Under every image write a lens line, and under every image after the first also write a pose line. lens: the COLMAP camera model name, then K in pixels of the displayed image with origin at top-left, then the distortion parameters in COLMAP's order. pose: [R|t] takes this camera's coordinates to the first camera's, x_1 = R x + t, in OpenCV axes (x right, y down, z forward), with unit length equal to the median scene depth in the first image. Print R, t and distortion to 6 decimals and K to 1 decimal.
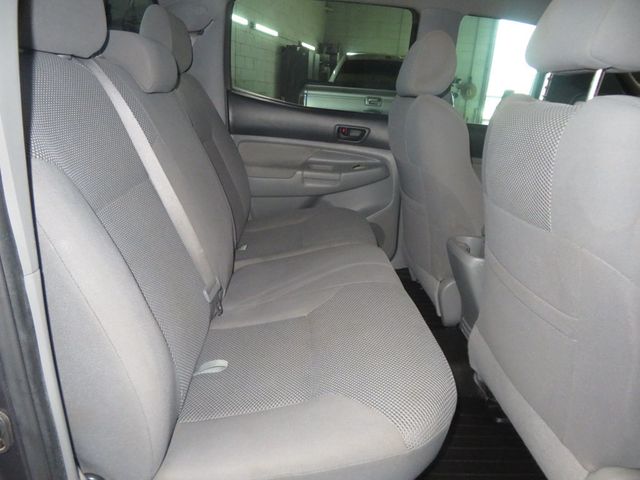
lens RADIAL K [[465.6, 0, 323.6], [0, 465.6, 239.3], [0, 0, 1]] dist [-0.006264, 0.005459]
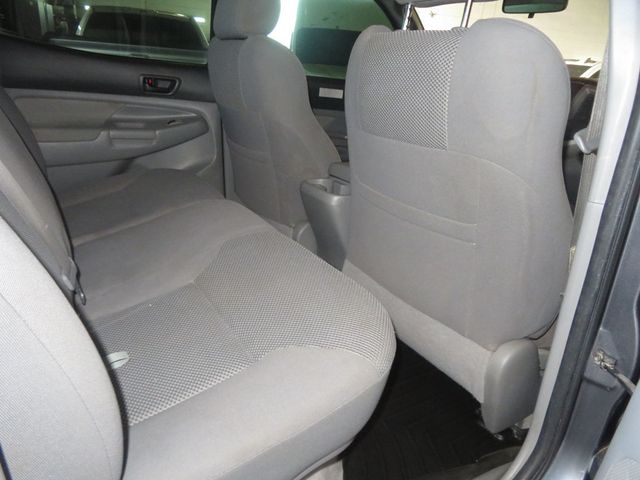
lens RADIAL K [[465.6, 0, 318.0], [0, 465.6, 236.7], [0, 0, 1]] dist [-0.006264, 0.005459]
pose [[0.882618, -0.163950, 0.440574, -0.114129], [0.135126, 0.986141, 0.096269, 0.015184], [-0.450251, -0.025436, 0.892540, 0.060217]]
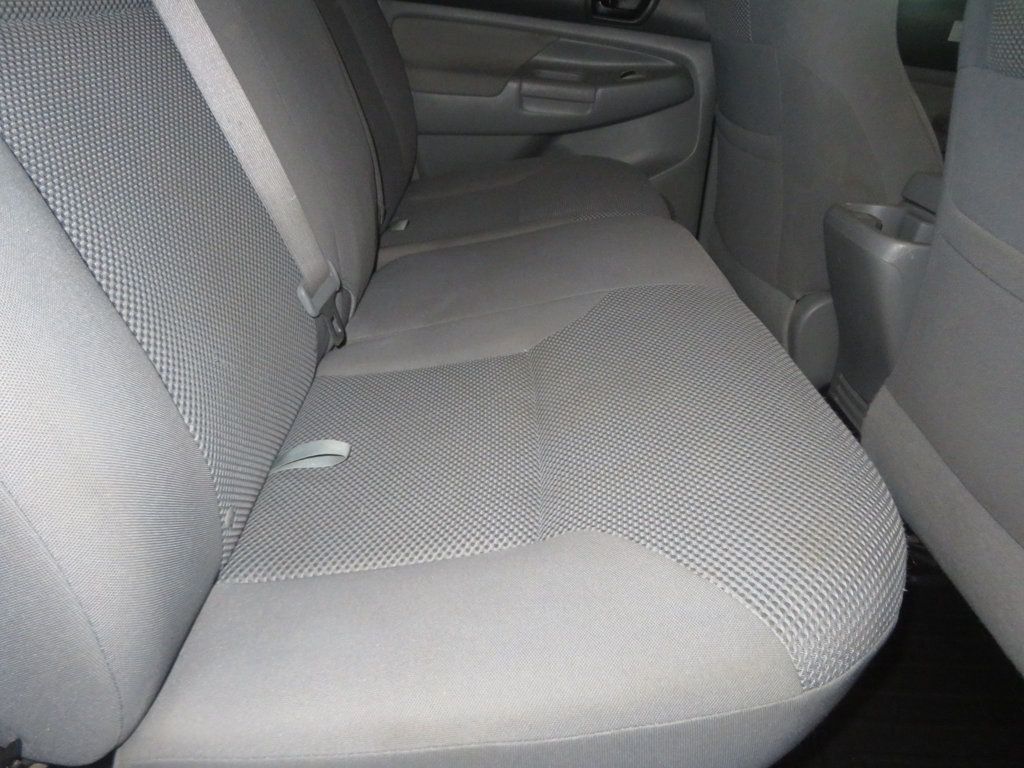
lens RADIAL K [[745.0, 0, 516.4], [0, 745.0, 383.7], [0, 0, 1]] dist [-0.006264, 0.005459]
pose [[0.999007, 0.029793, -0.033114, -0.012787], [-0.023776, 0.985297, 0.169188, 0.039325], [0.037668, -0.168232, 0.985027, 0.154109]]
